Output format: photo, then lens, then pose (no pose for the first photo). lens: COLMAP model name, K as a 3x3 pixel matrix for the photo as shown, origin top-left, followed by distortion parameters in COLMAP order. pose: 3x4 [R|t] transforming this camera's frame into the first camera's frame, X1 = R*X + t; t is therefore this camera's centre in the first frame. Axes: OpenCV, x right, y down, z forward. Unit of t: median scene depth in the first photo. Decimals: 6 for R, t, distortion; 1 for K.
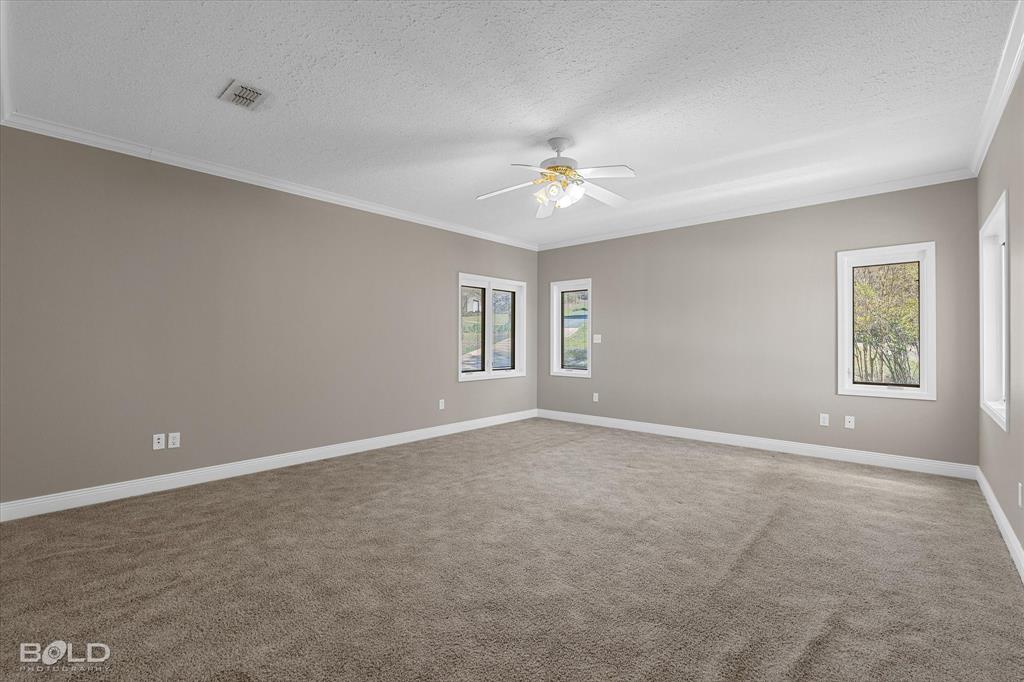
lens RADIAL K [[438.2, 0, 512.0], [0, 438.2, 341.0], [0, 0, 1]] dist [-0.002288, -0.000118]
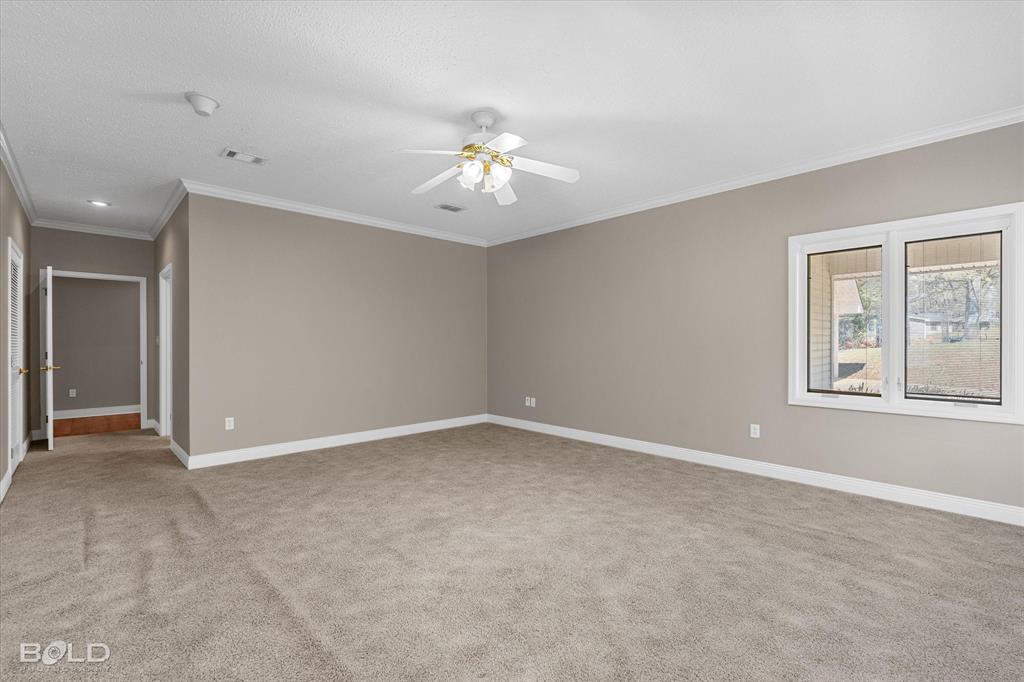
lens RADIAL K [[453.4, 0, 512.0], [0, 453.4, 341.0], [0, 0, 1]] dist [-0.001706, -0.000305]
pose [[-0.066943, -0.004432, -0.997747, 0.989195], [0.002538, 0.999986, -0.004612, 0.003454], [0.997754, -0.002841, -0.066931, 1.090257]]
